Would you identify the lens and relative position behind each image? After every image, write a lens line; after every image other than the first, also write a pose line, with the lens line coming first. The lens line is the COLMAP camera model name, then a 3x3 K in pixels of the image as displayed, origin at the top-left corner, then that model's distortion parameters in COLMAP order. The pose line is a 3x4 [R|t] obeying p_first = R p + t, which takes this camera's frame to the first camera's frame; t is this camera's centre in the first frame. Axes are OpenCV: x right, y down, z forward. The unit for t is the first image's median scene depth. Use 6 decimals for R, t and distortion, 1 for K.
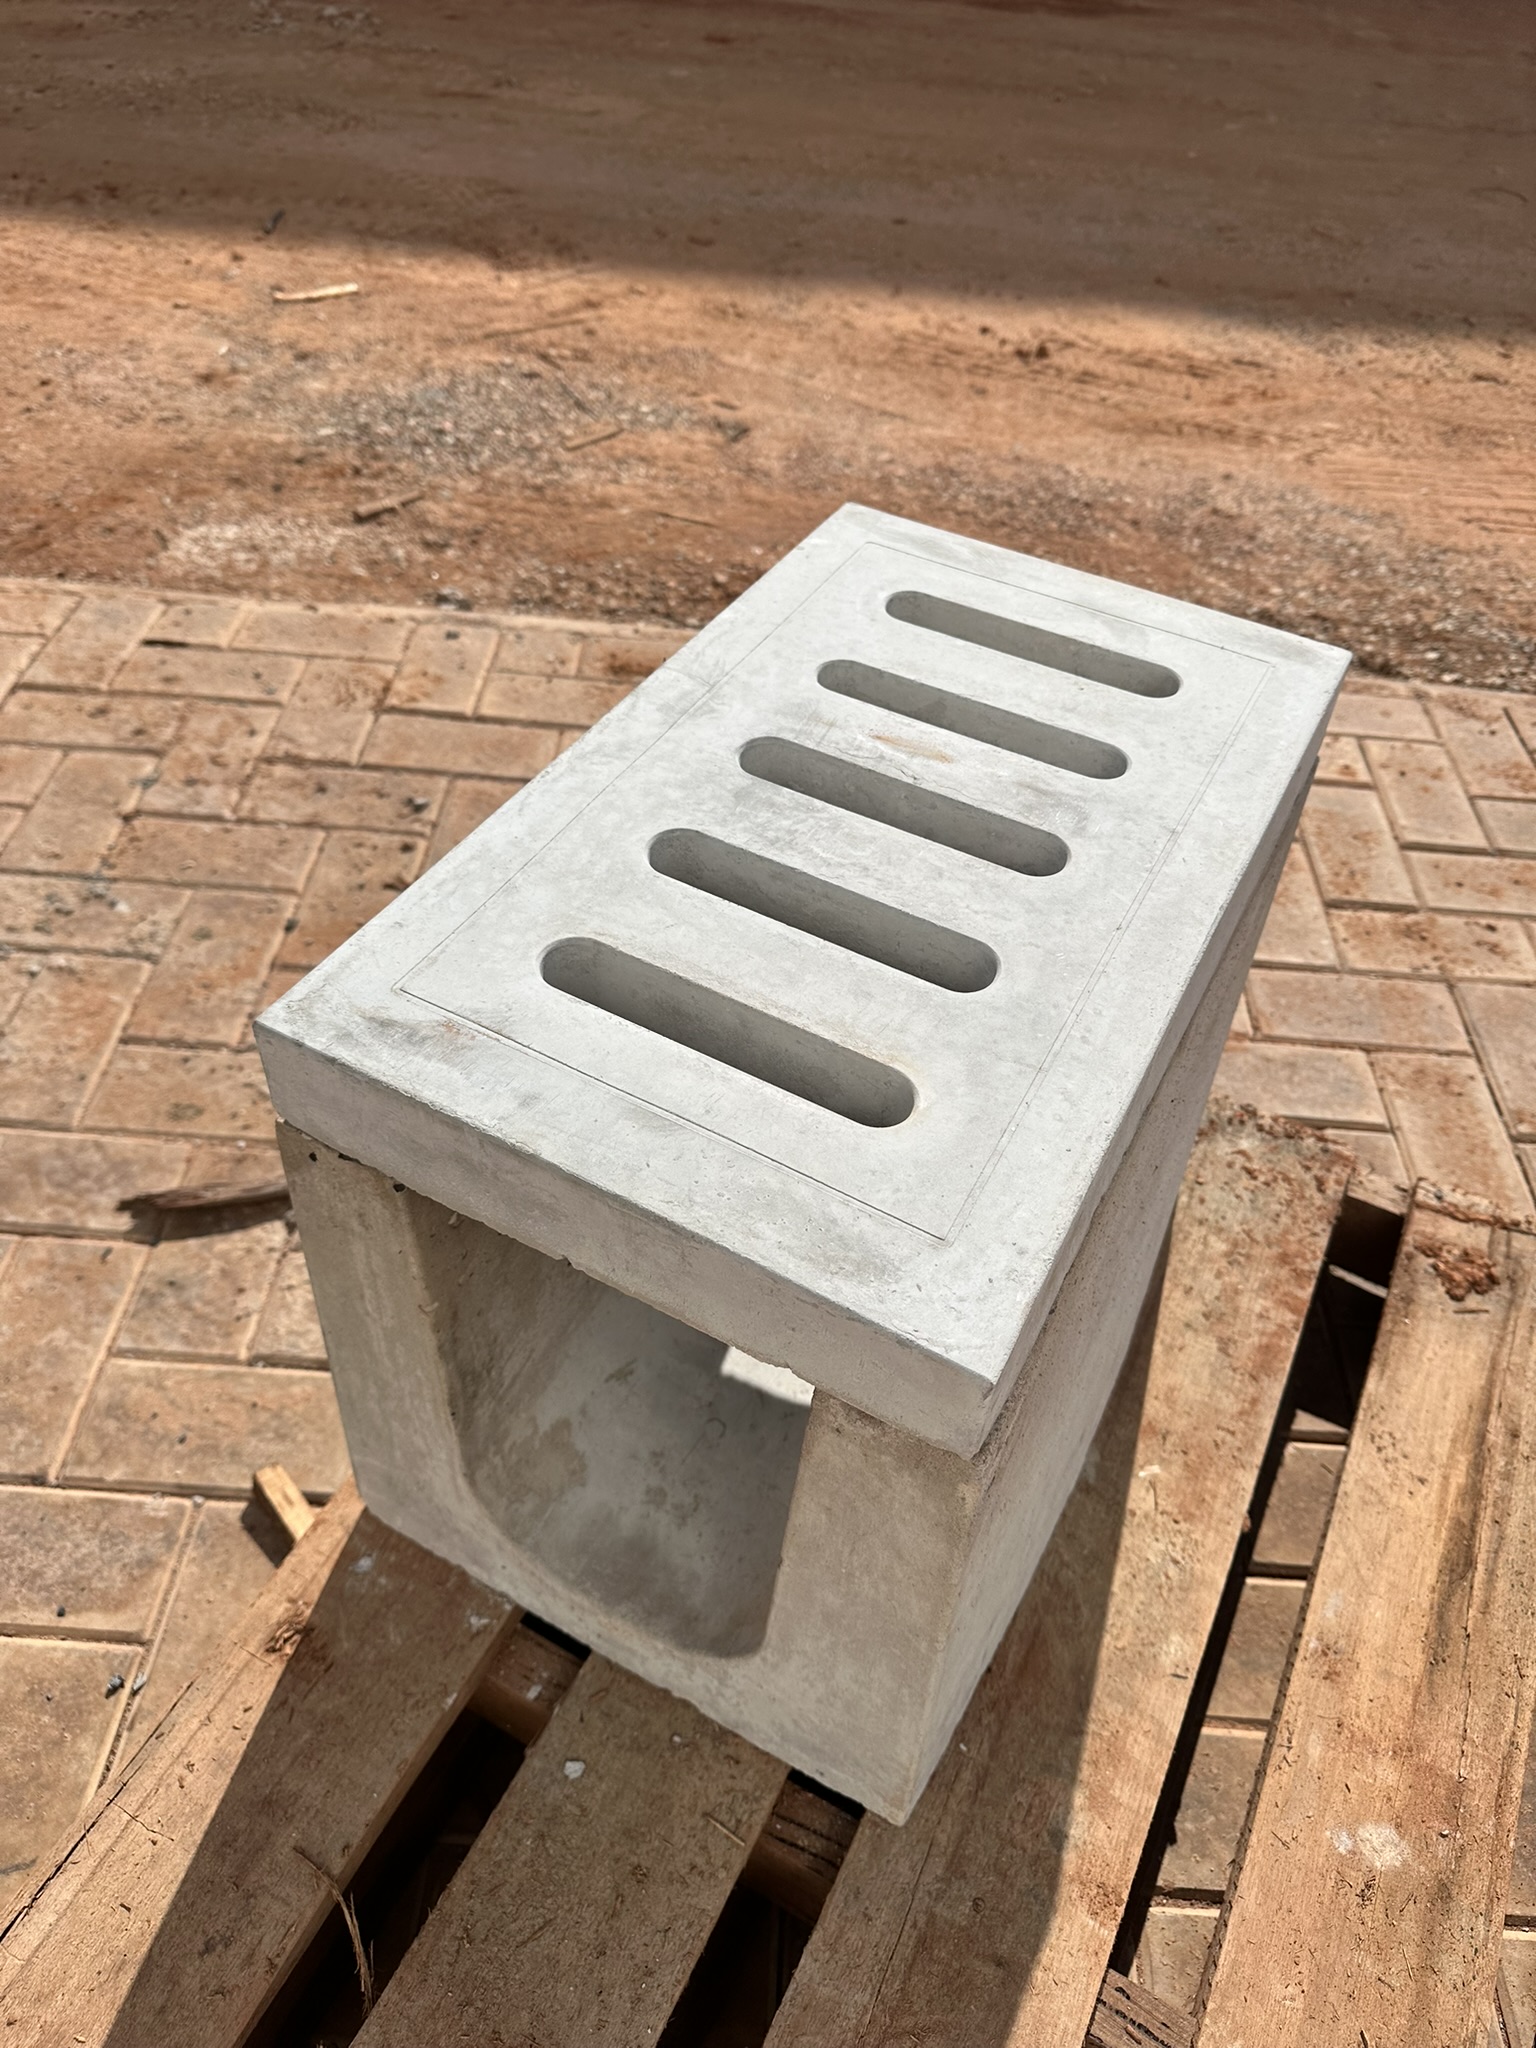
lens RADIAL K [[1434.3, 0, 780.3], [0, 1434.3, 1055.4], [0, 0, 1]] dist [-0.003023, -0.031605]
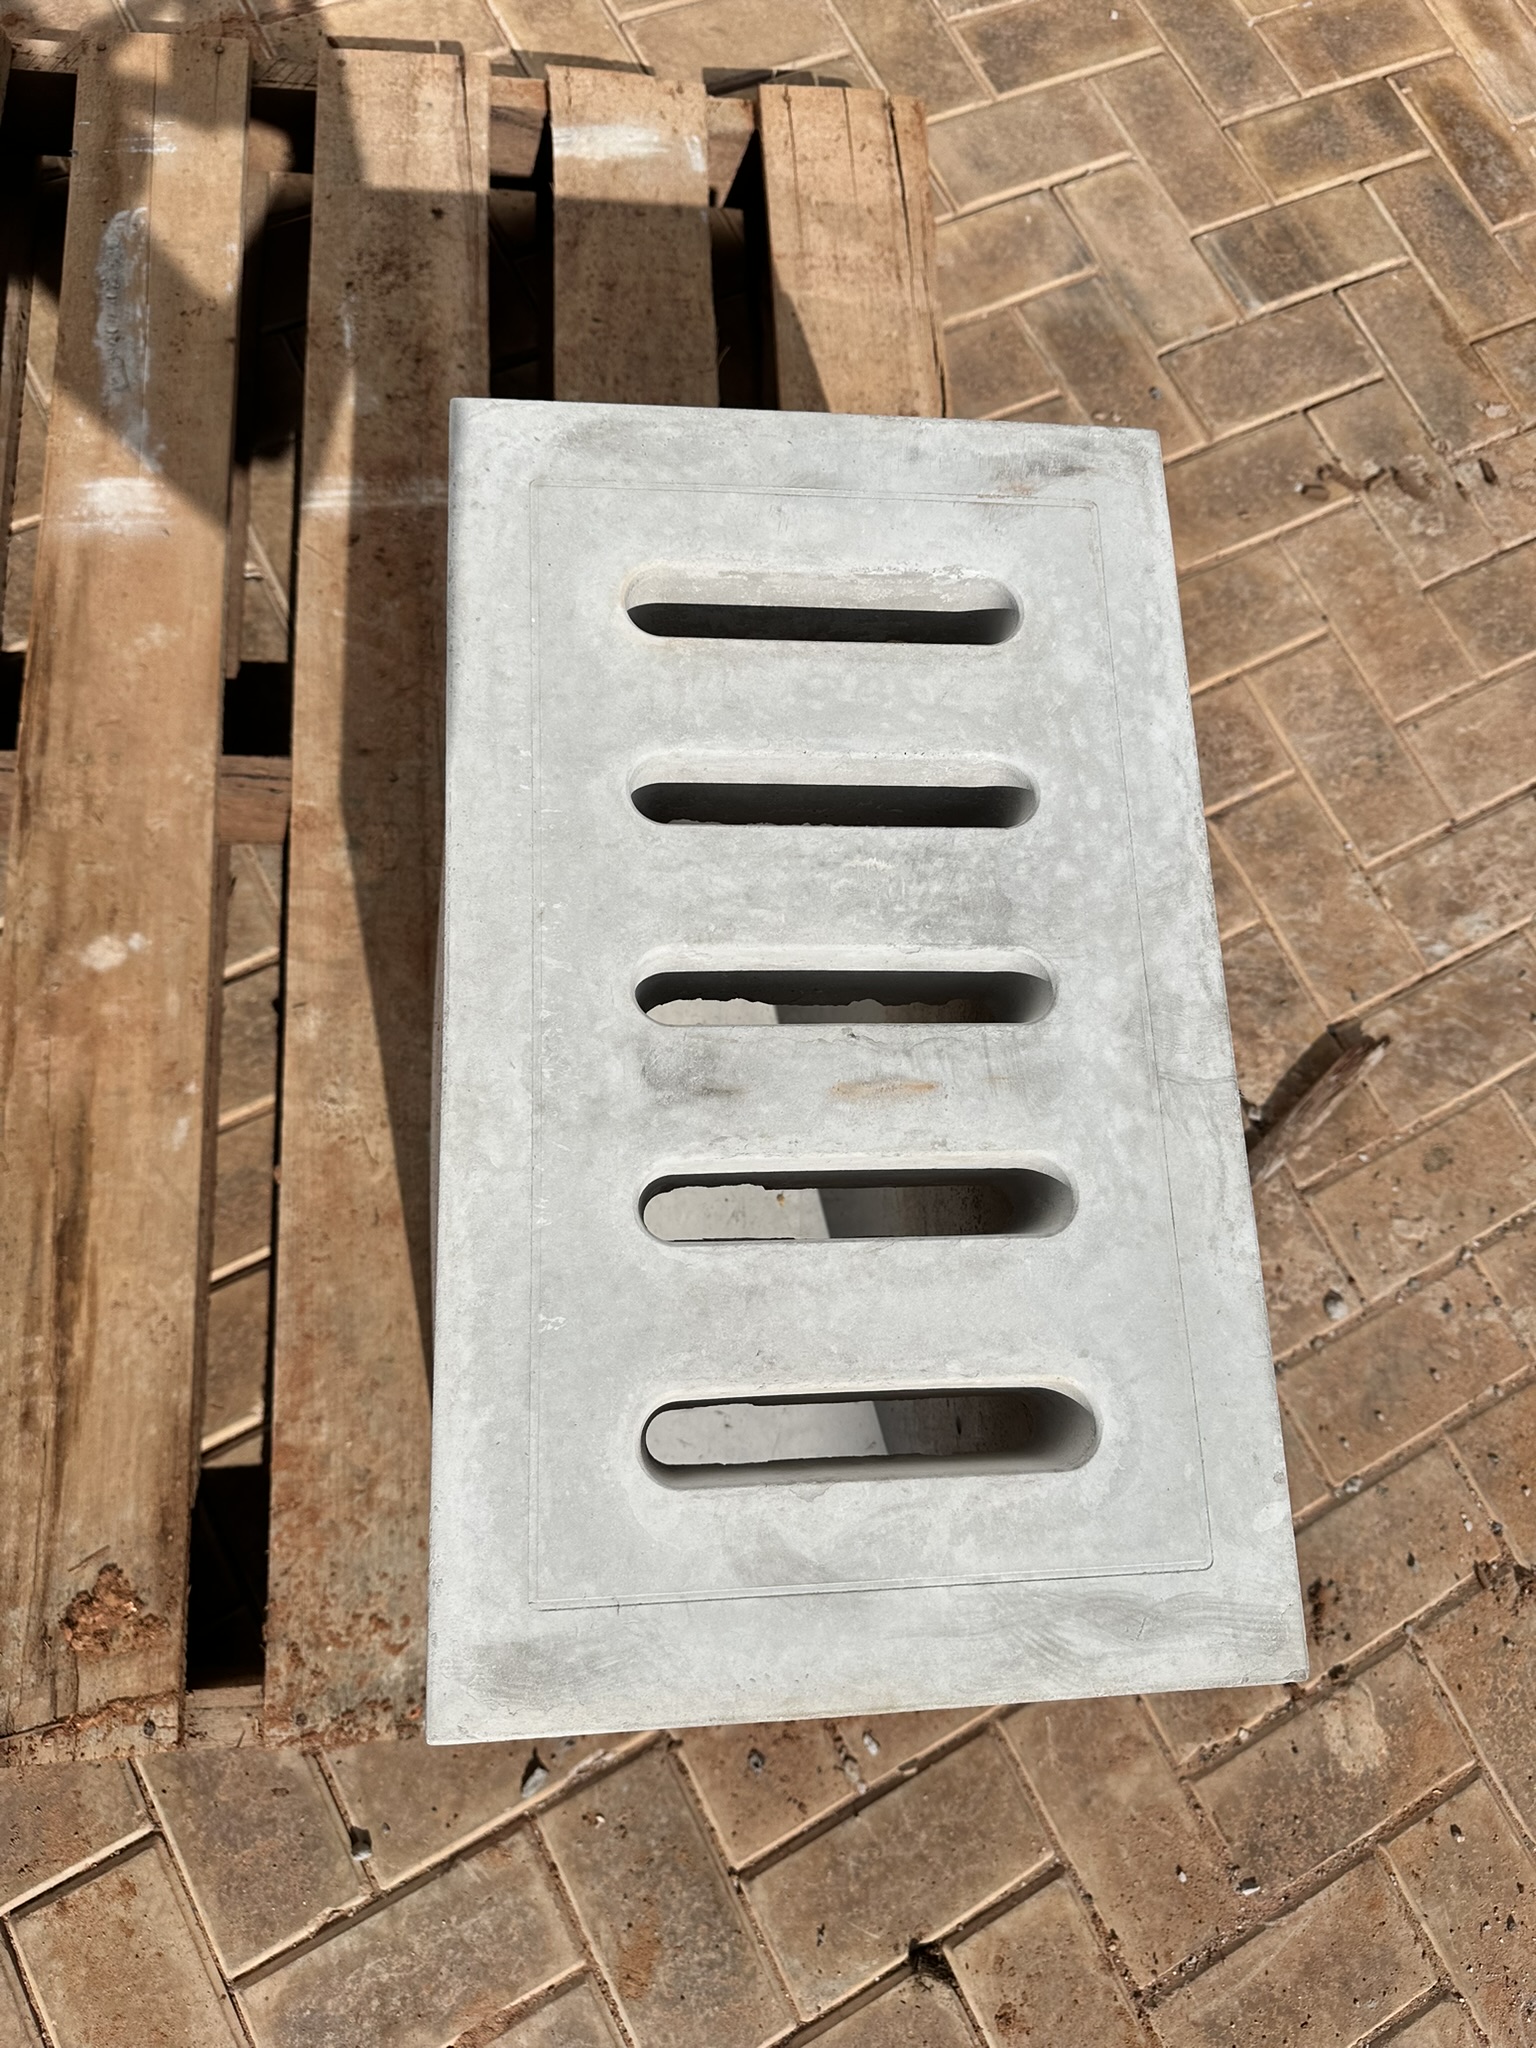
lens RADIAL K [[1434.3, 0, 780.3], [0, 1434.3, 1055.4], [0, 0, 1]] dist [-0.003023, -0.031605]
pose [[-0.850614, 0.441853, -0.284995, 0.265707], [-0.486176, -0.454554, 0.746333, -0.572770], [0.200224, 0.773399, 0.601468, 0.369904]]
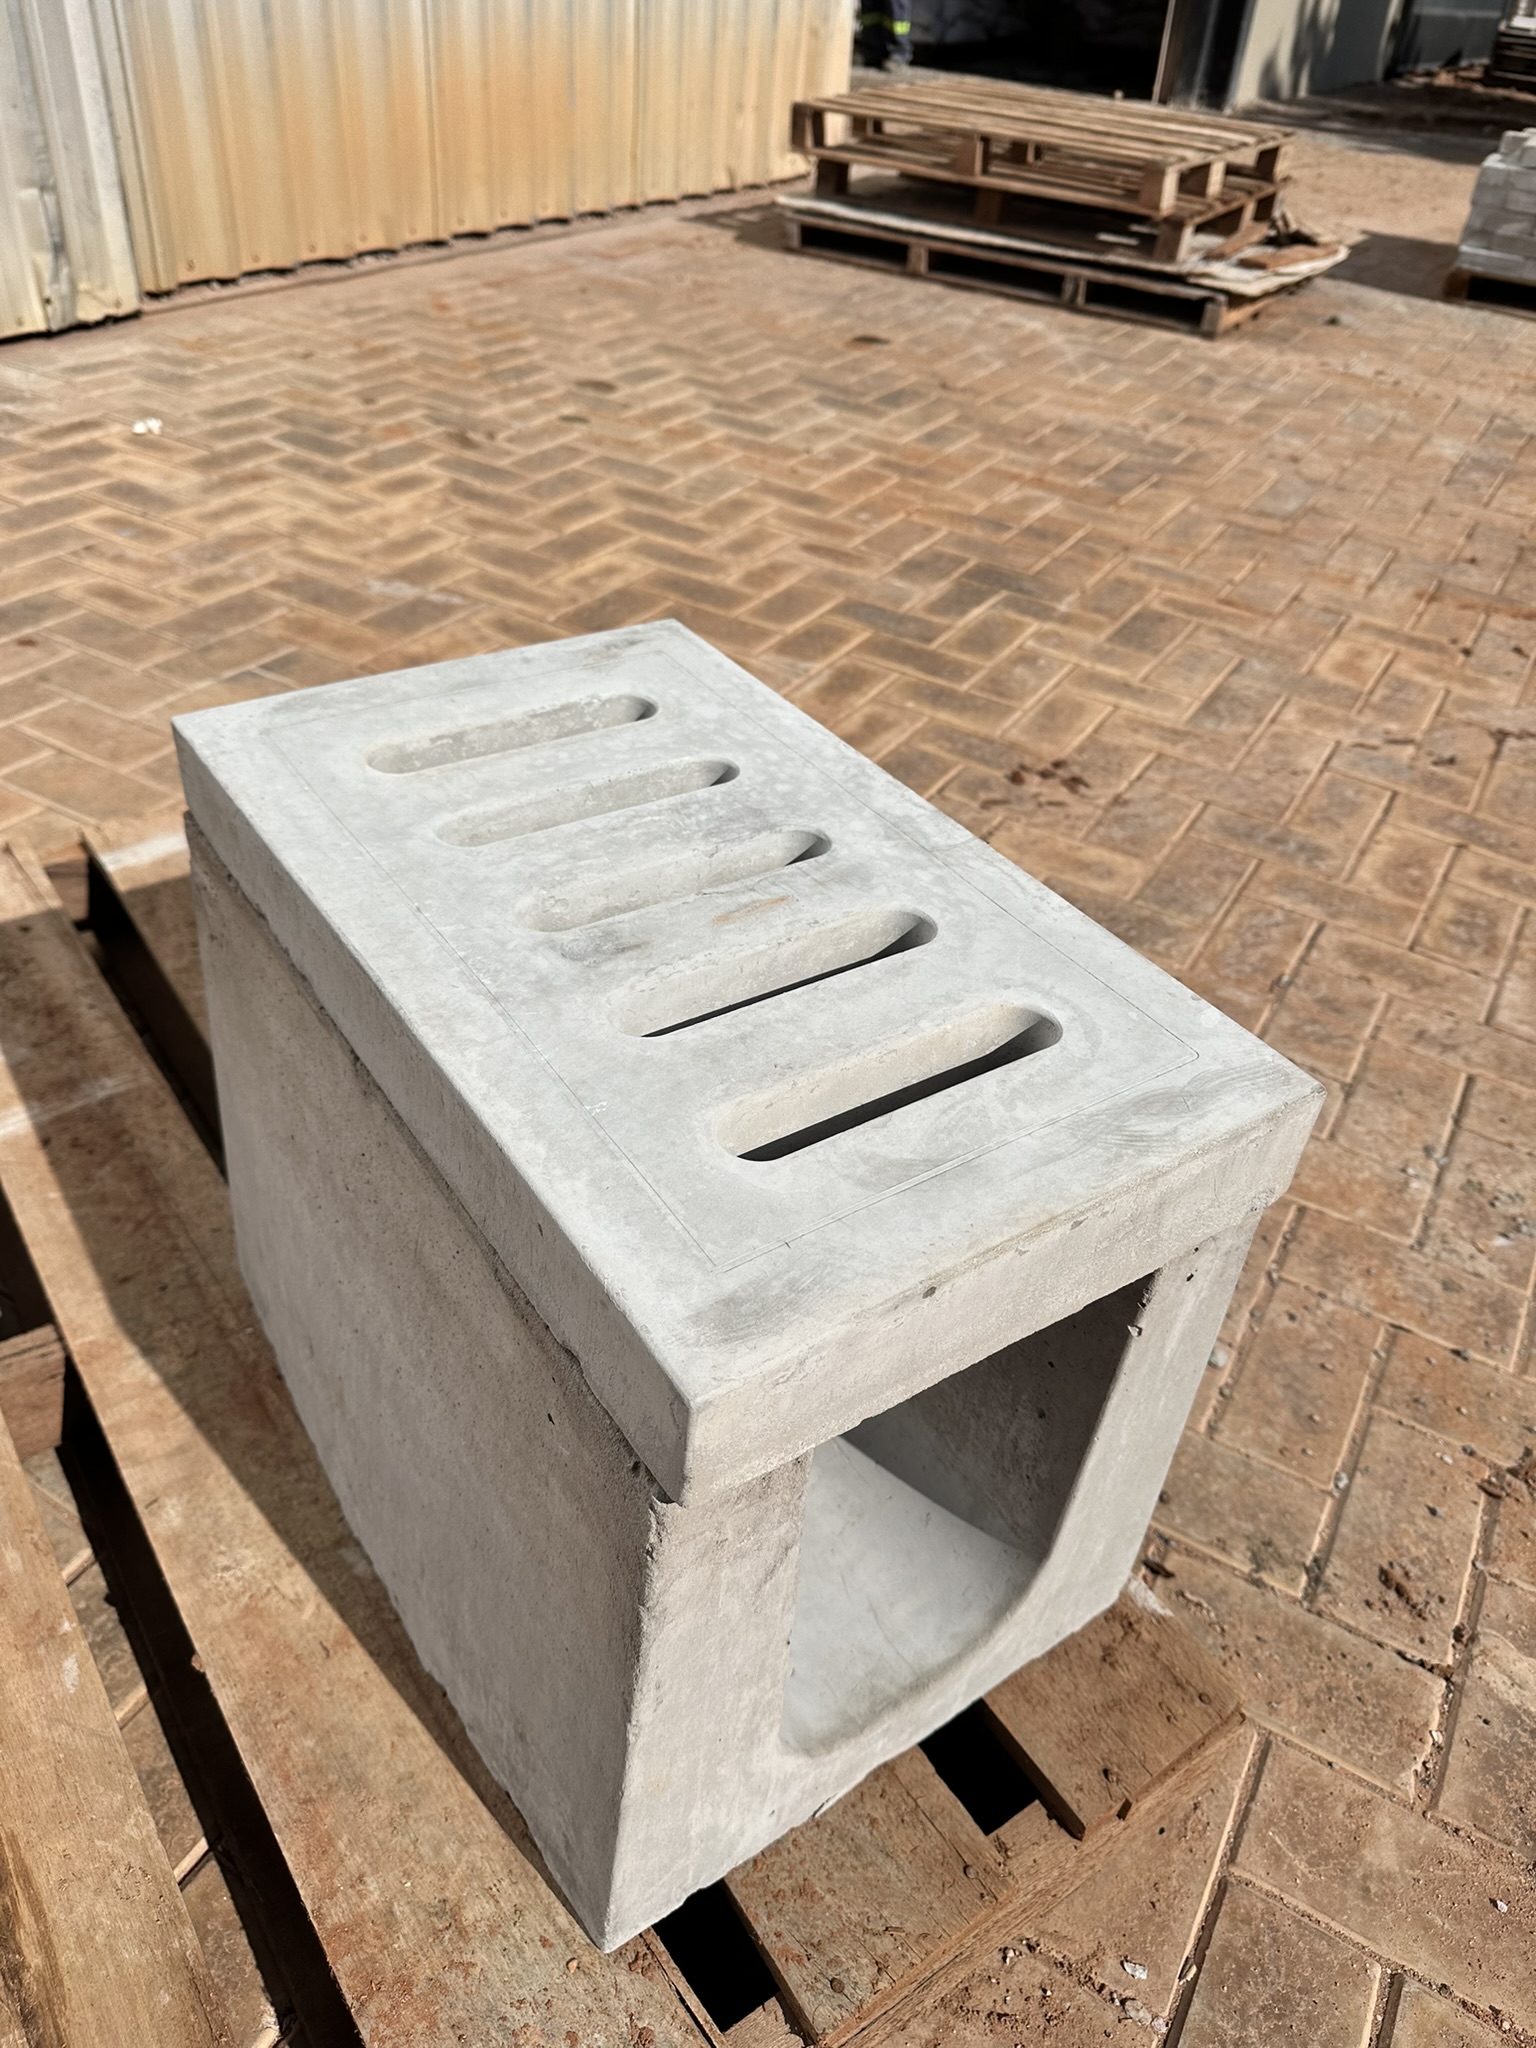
lens RADIAL K [[1478.5, 0, 796.7], [0, 1478.5, 1023.9], [0, 0, 1]] dist [-0.044160, 0.000605]
pose [[-0.449801, 0.473791, -0.757100, 0.642062], [-0.730379, 0.292747, 0.617126, -0.617030], [0.514028, 0.830555, 0.214369, 0.645378]]
